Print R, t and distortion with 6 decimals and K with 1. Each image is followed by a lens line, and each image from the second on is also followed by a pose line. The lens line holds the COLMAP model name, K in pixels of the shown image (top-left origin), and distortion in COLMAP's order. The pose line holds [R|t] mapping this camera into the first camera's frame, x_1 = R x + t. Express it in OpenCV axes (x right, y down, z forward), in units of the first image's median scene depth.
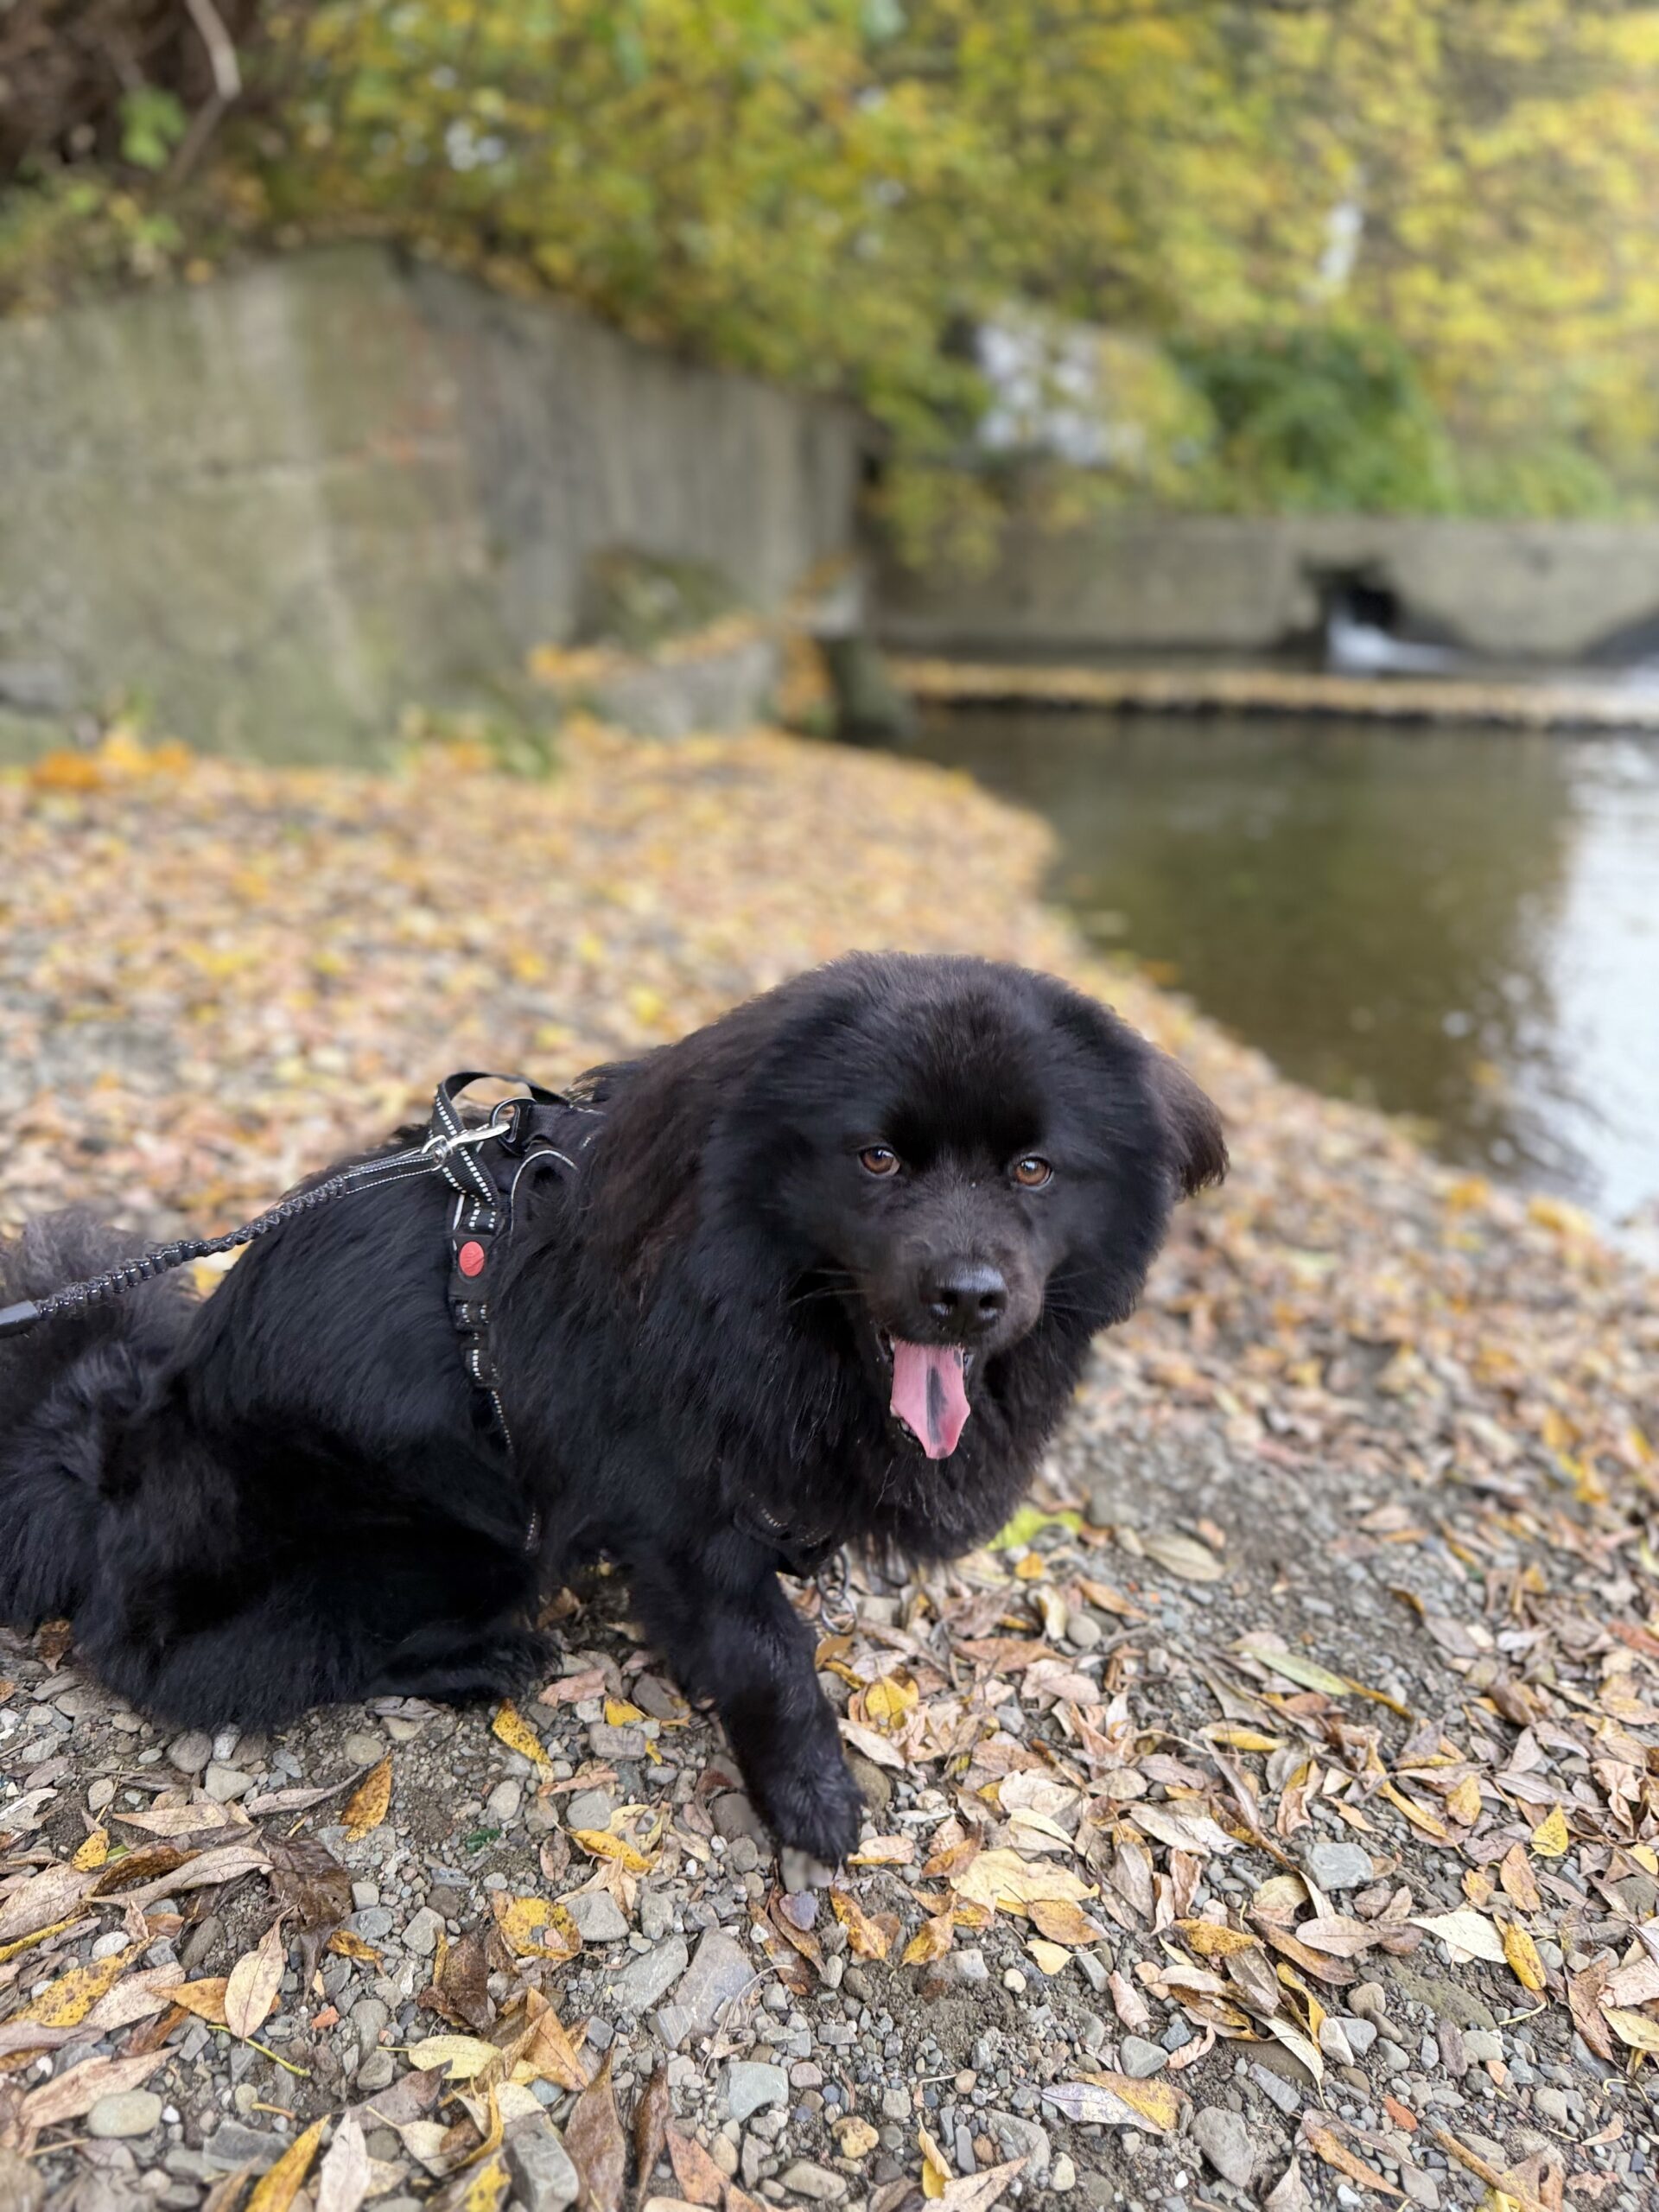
lens RADIAL K [[1547.9, 0, 826.0], [0, 1547.9, 1144.5], [0, 0, 1]] dist [-0.003173, -0.007840]
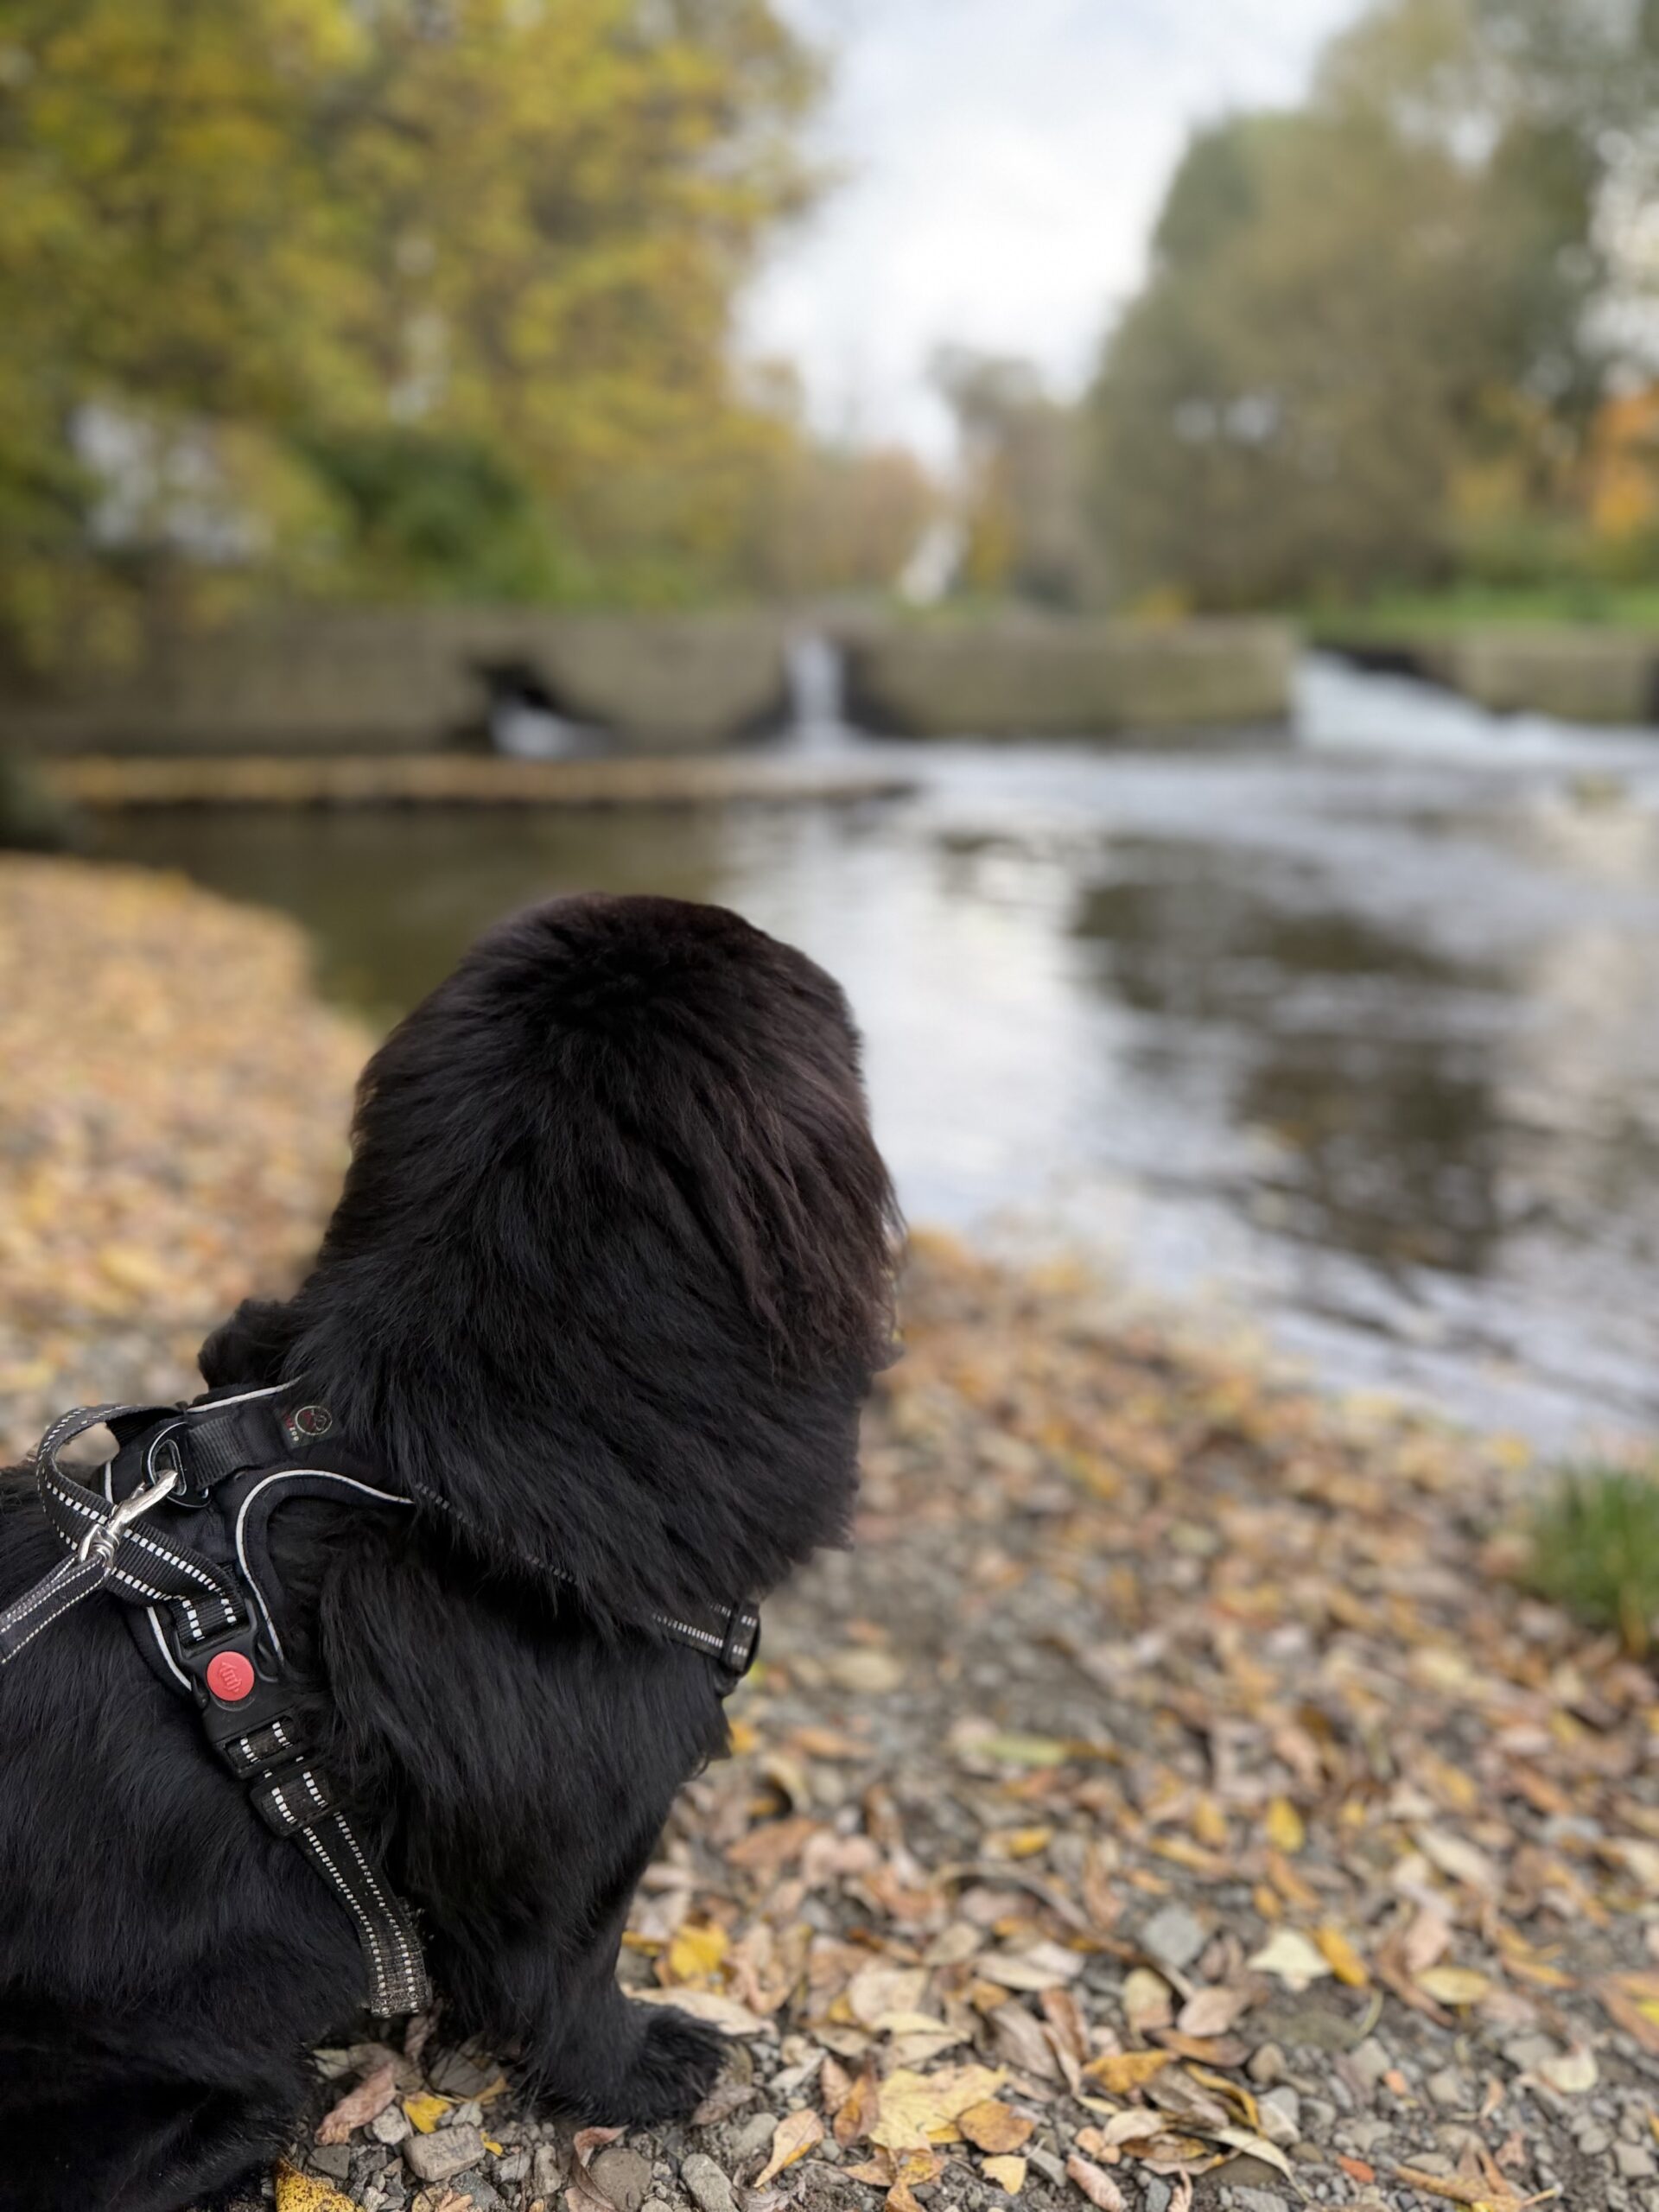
lens RADIAL K [[1564.7, 0, 832.2], [0, 1564.7, 1128.6], [0, 0, 1]] dist [-0.018795, 0.005871]
pose [[0.871551, -0.153717, 0.465586, -0.260121], [0.183743, 0.982781, -0.019484, -0.063649], [-0.454574, 0.102530, 0.884788, 0.190745]]
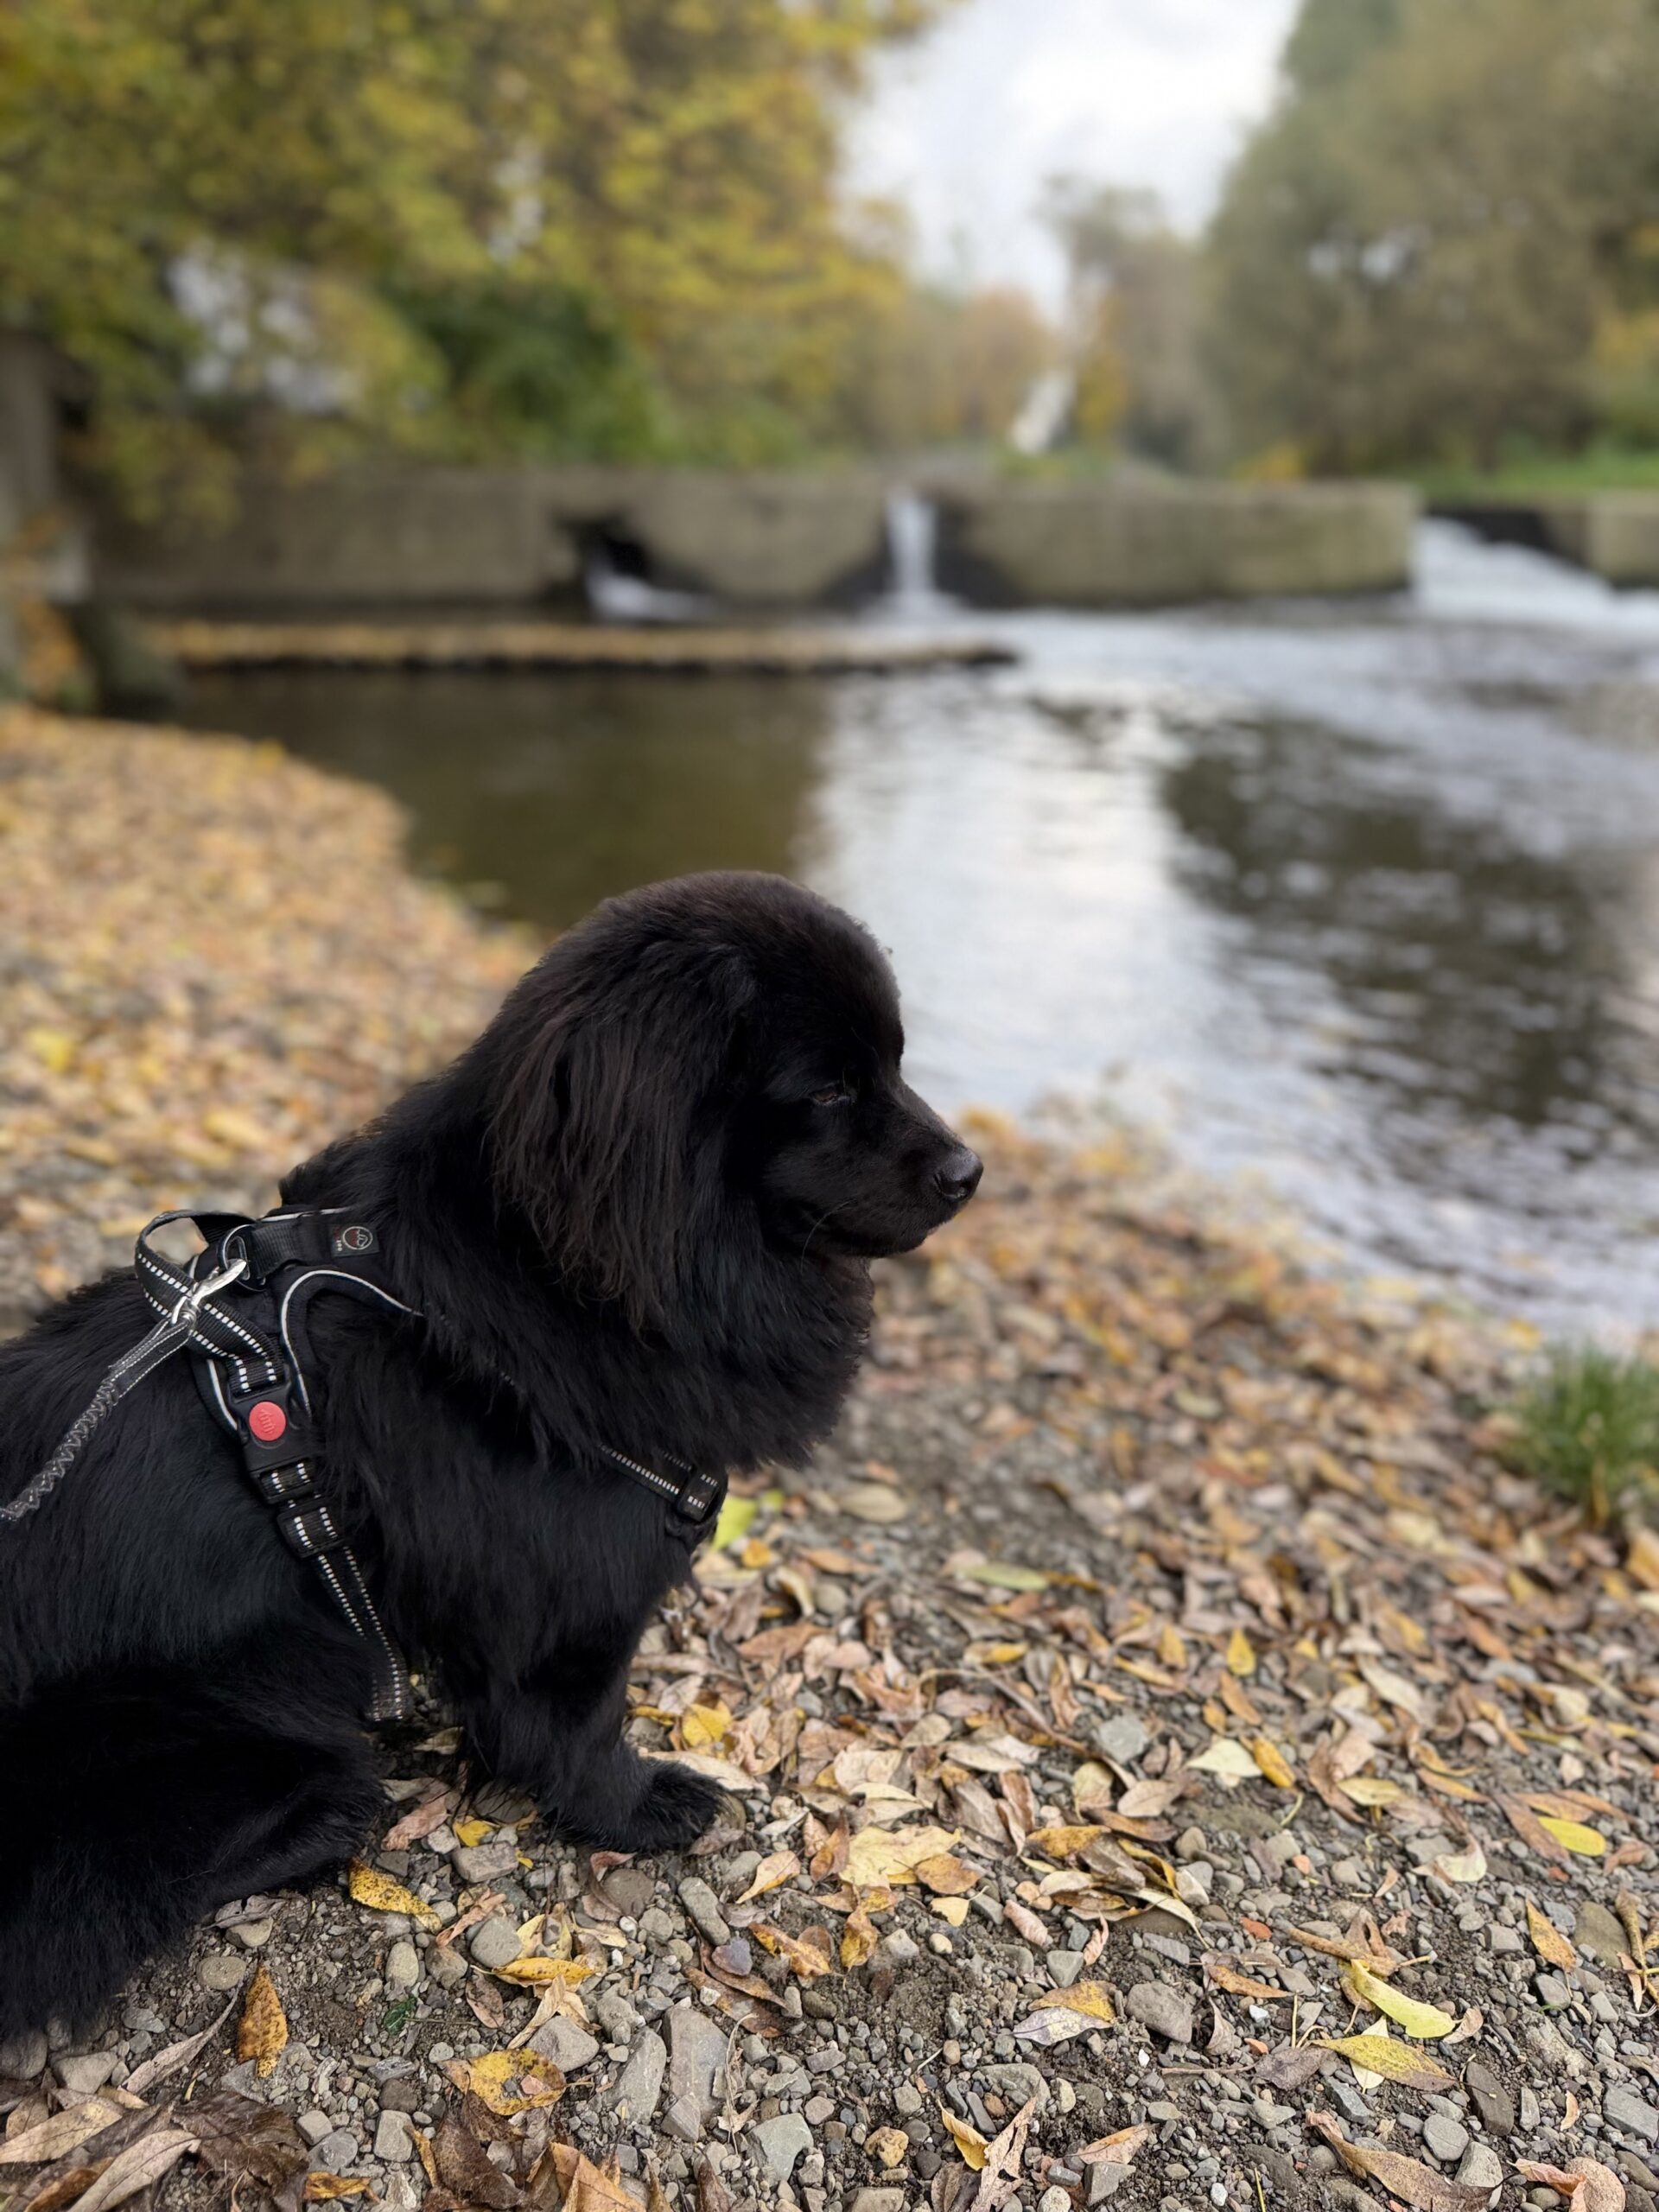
lens RADIAL K [[1547.9, 0, 826.0], [0, 1547.9, 1144.5], [0, 0, 1]] dist [-0.003173, -0.007840]
pose [[0.901020, -0.171768, 0.398320, -0.259875], [0.160460, 0.985103, 0.061837, -0.069887], [-0.403008, 0.008198, 0.915160, 0.058613]]
